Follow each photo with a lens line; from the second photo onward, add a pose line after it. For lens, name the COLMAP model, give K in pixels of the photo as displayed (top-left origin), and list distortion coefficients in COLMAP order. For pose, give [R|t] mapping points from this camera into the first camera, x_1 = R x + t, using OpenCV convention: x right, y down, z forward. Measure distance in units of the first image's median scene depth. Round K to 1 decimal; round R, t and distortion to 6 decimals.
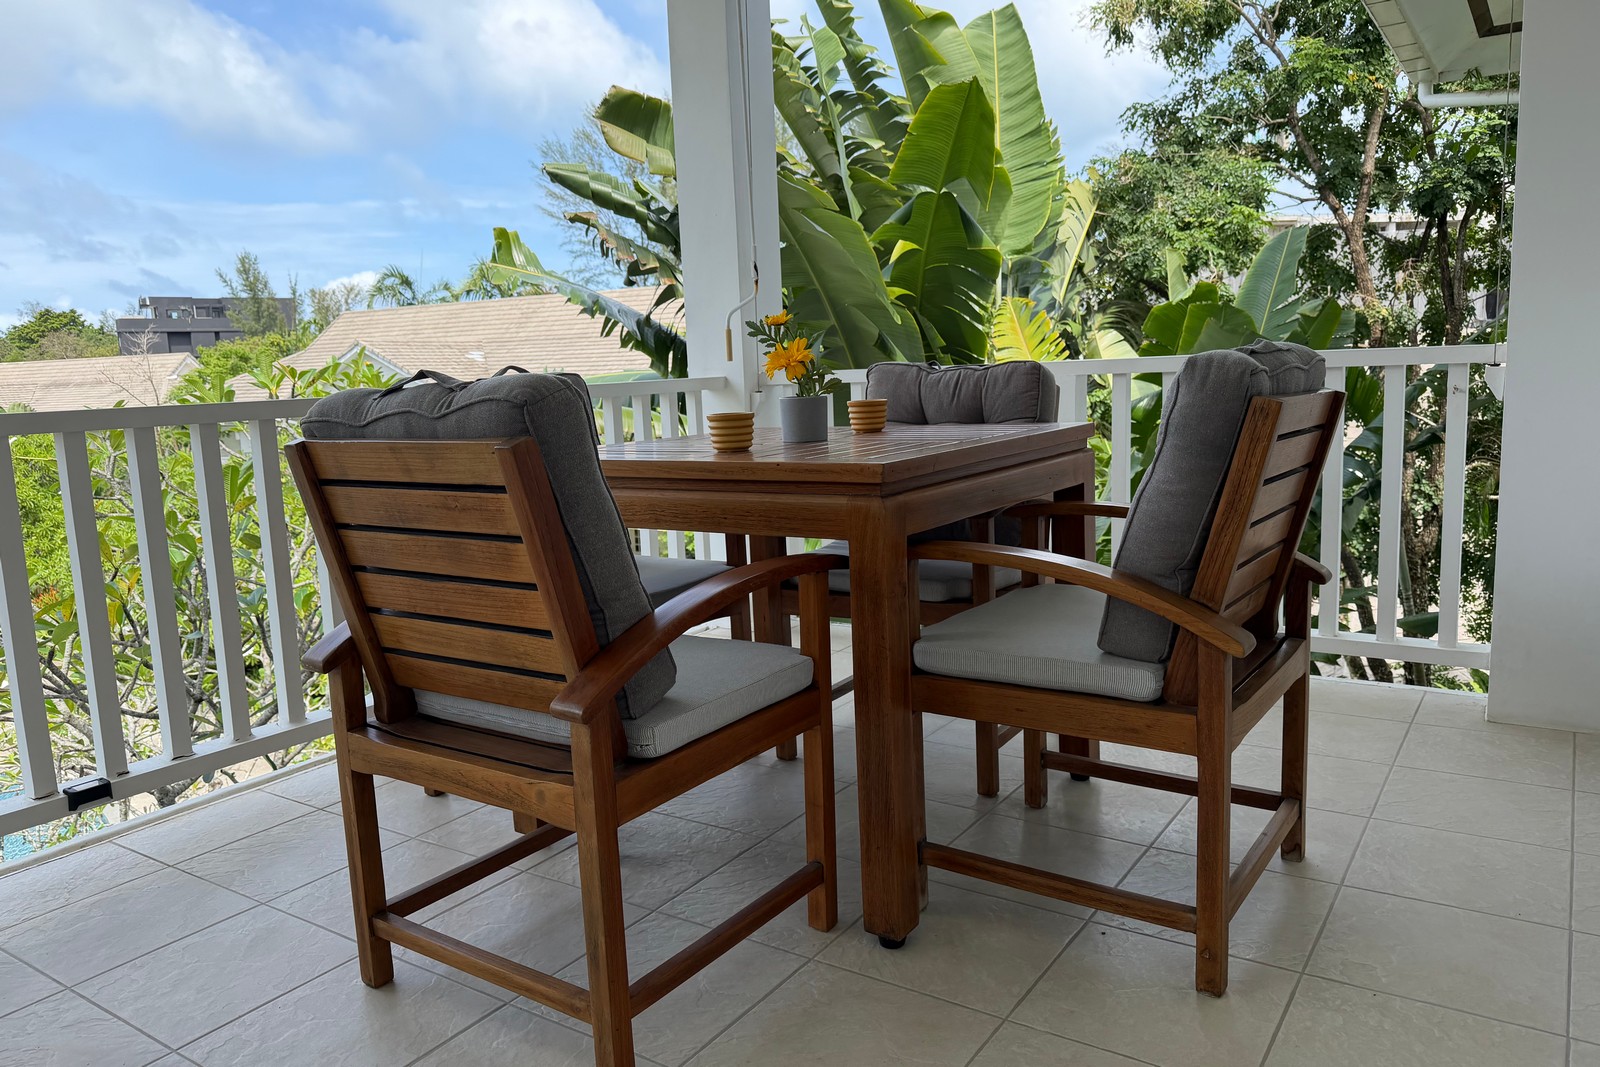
lens RADIAL K [[1135.3, 0, 816.9], [0, 1135.3, 531.6], [0, 0, 1]] dist [0.043667, -0.059792]
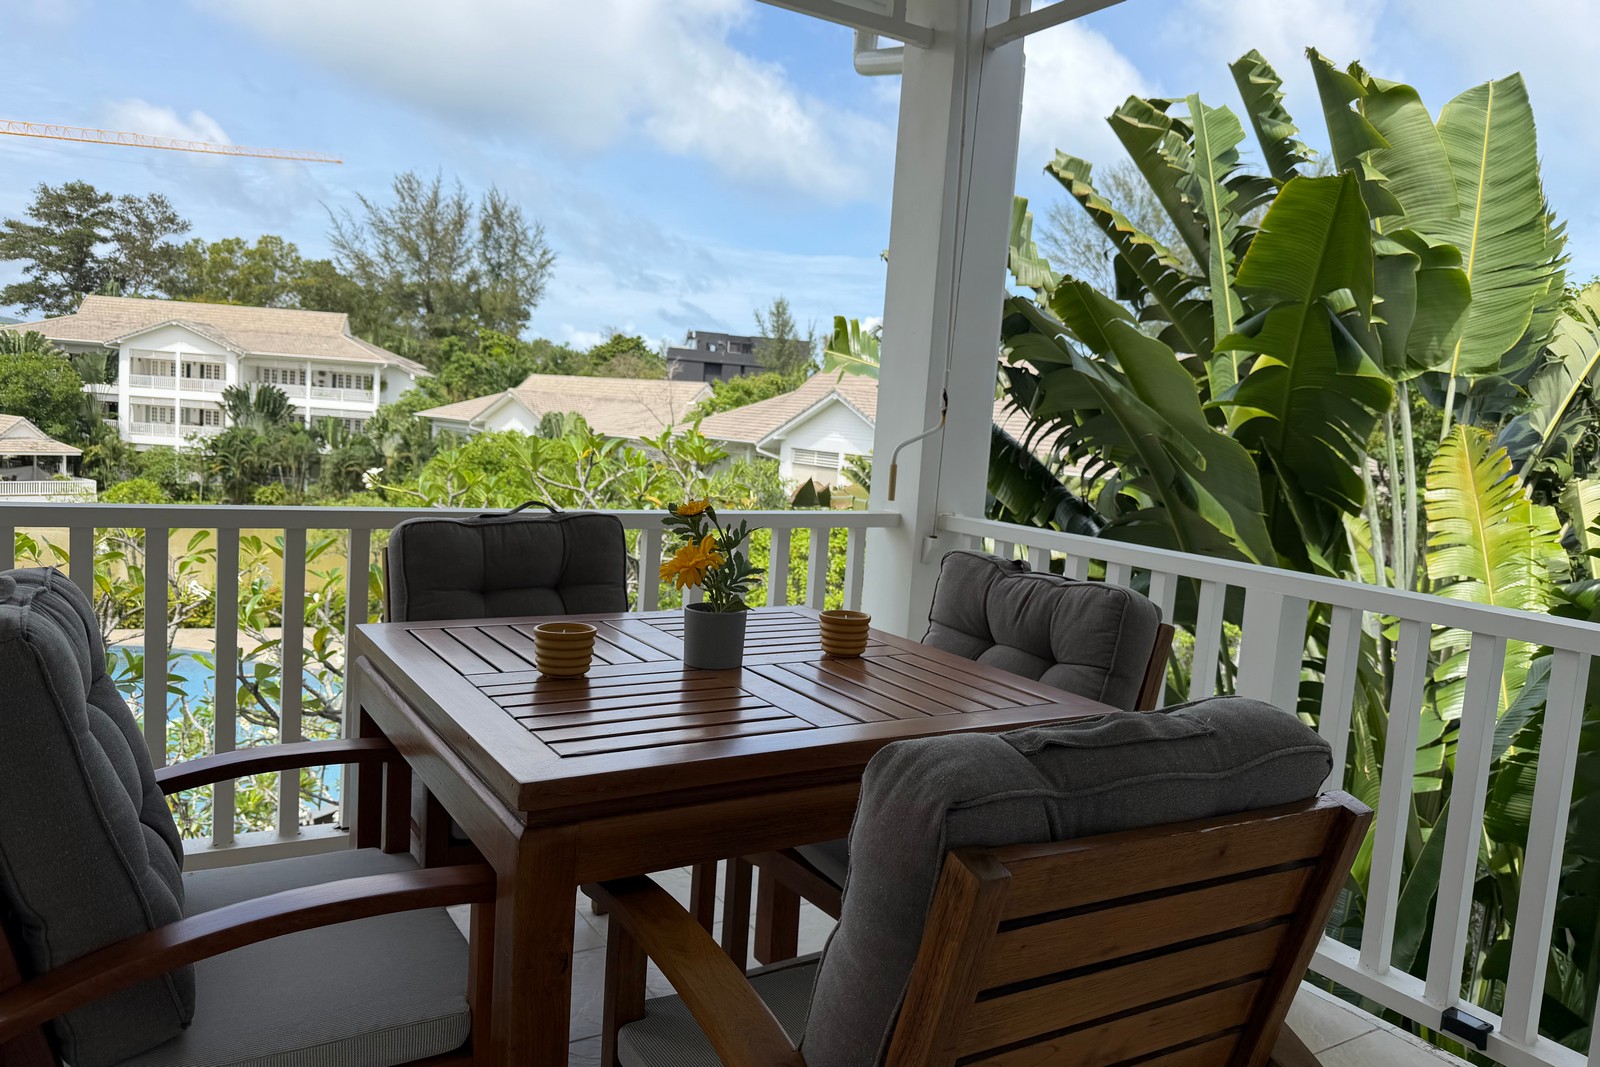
lens RADIAL K [[1135.3, 0, 812.1], [0, 1135.3, 538.9], [0, 0, 1]] dist [0.043667, -0.059792]
pose [[0.908588, 0.144342, -0.391962, 0.079894], [-0.162227, 0.986672, -0.012704, -0.038702], [0.384904, 0.075129, 0.919894, 0.073038]]
